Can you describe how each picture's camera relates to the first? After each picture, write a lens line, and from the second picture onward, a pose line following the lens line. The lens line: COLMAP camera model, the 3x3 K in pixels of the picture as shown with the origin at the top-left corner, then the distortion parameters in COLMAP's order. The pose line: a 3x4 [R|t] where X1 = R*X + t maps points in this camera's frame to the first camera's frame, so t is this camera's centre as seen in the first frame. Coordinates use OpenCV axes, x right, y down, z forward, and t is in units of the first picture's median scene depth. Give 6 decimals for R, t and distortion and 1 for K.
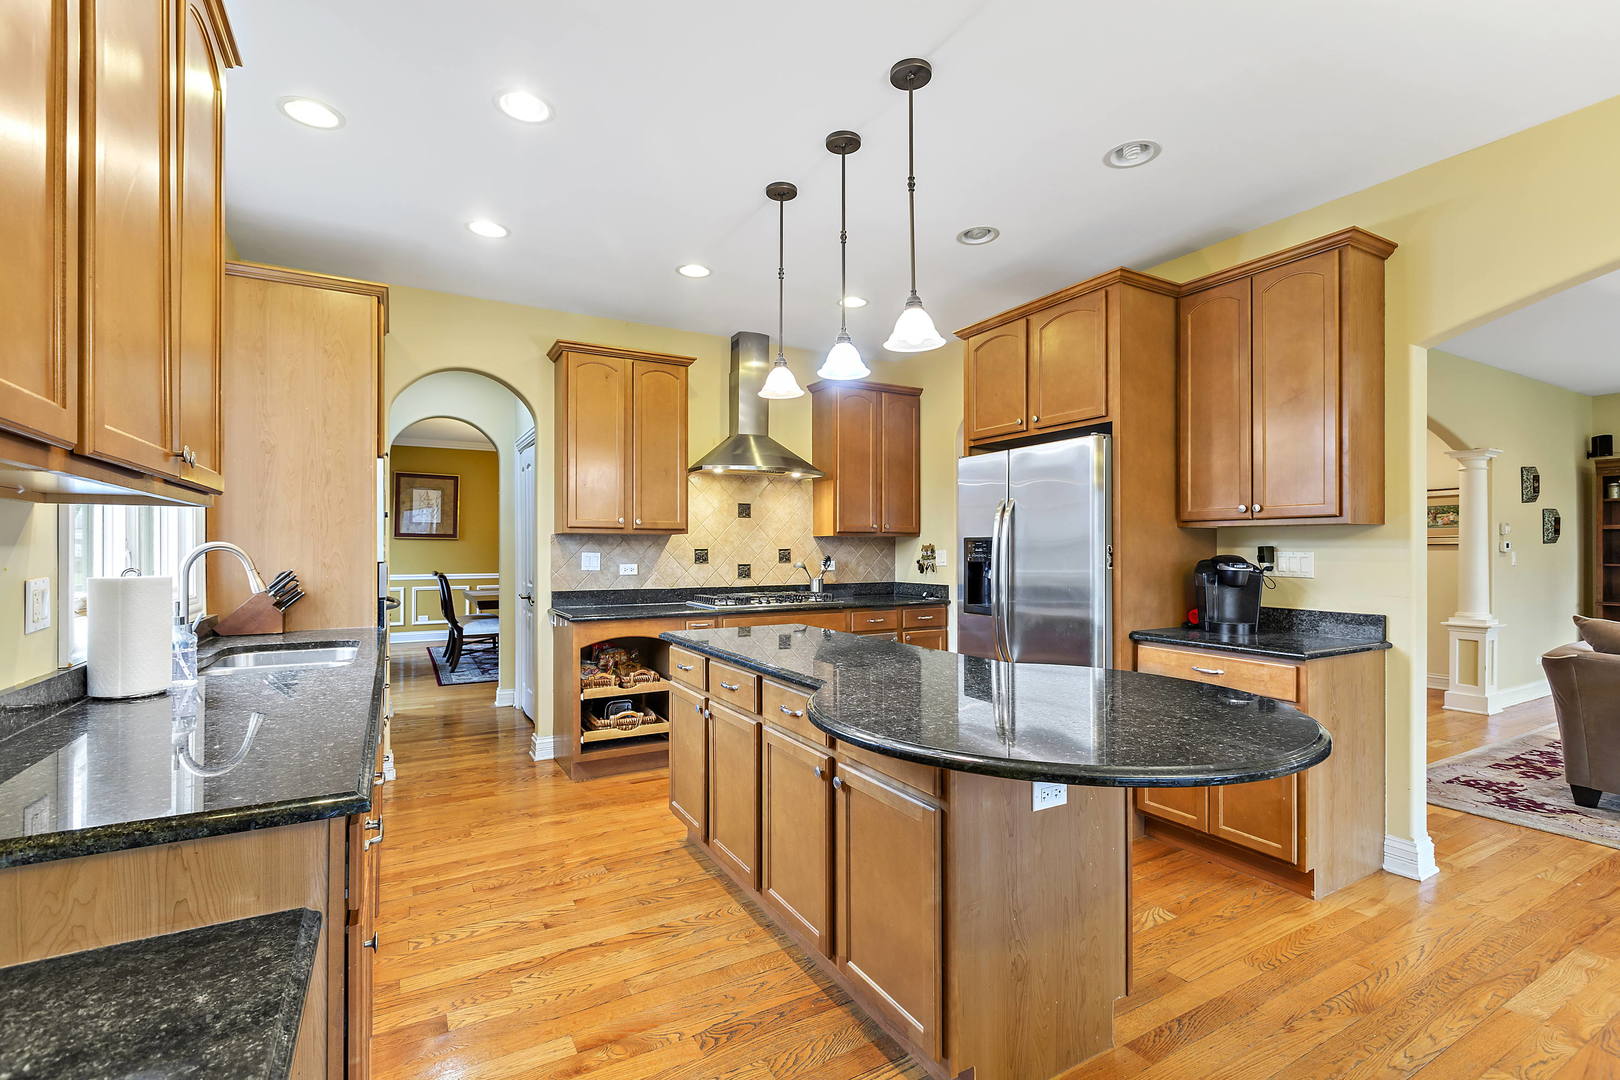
lens RADIAL K [[722.6, 0, 810.0], [0, 722.6, 540.0], [0, 0, 1]] dist [-0.000990, 0.000024]
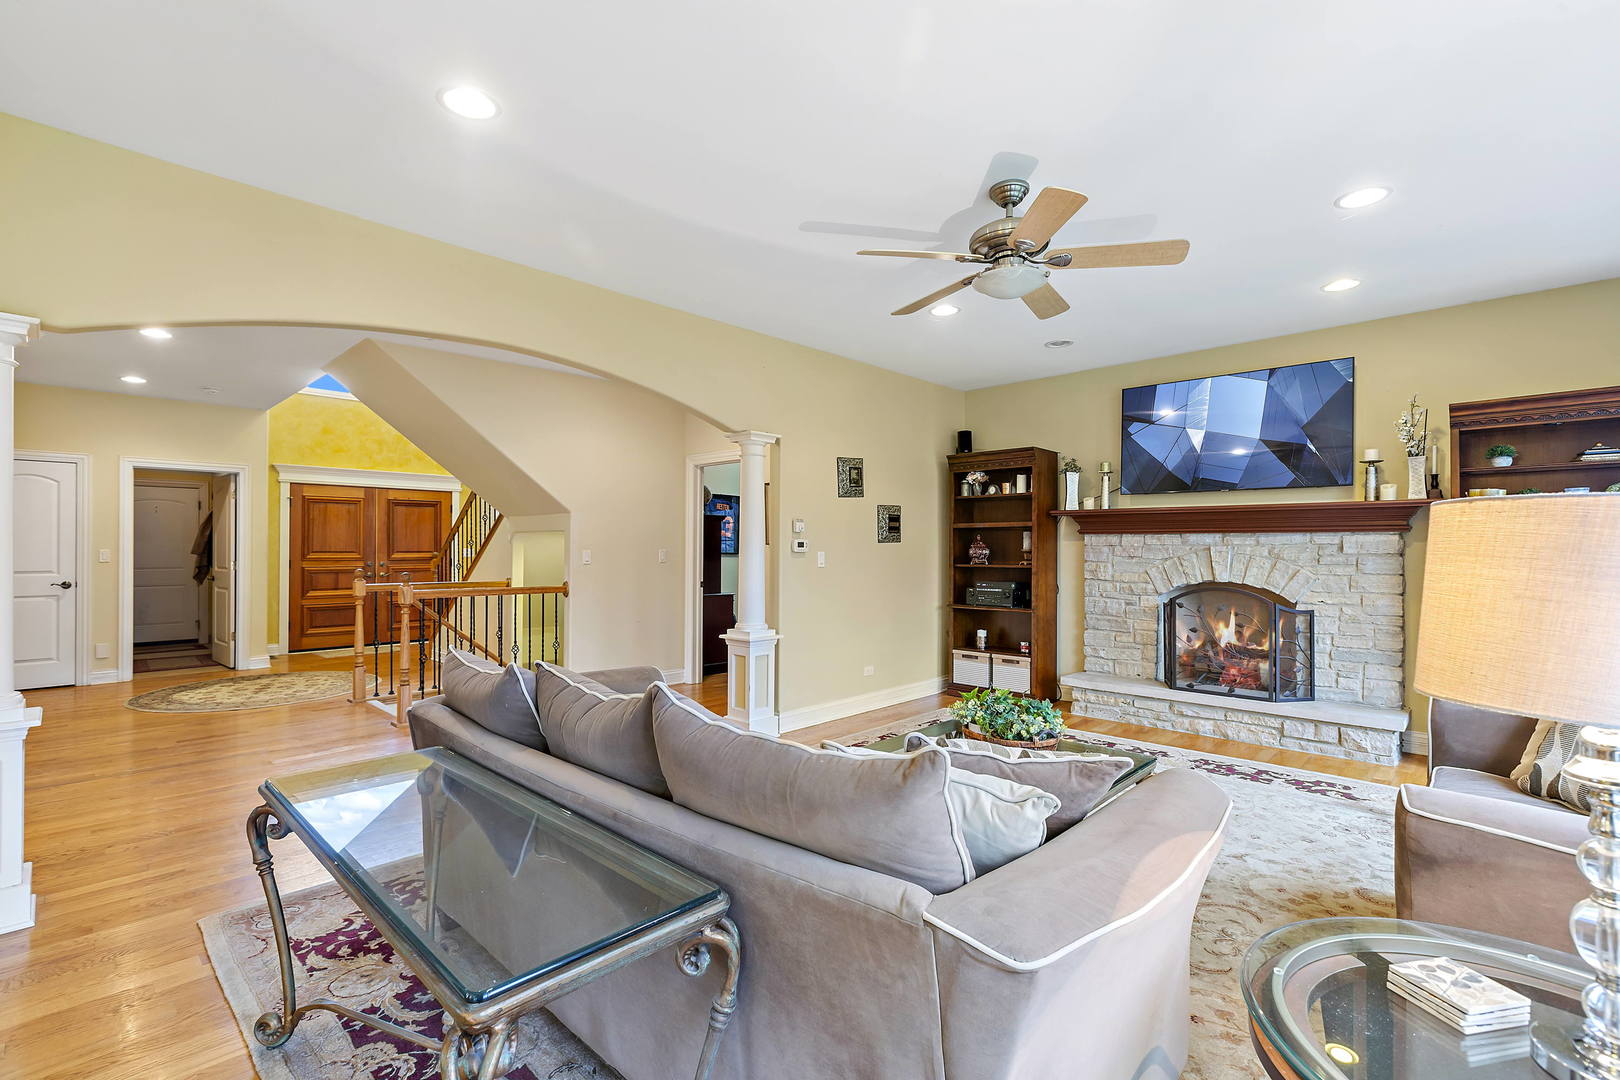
lens RADIAL K [[722.6, 0, 810.0], [0, 722.6, 540.0], [0, 0, 1]] dist [-0.000990, 0.000024]
pose [[0.958387, 0.017129, 0.284956, 0.673427], [-0.023359, 0.999556, 0.018477, -0.013607], [-0.284513, -0.024365, 0.958362, 0.140514]]
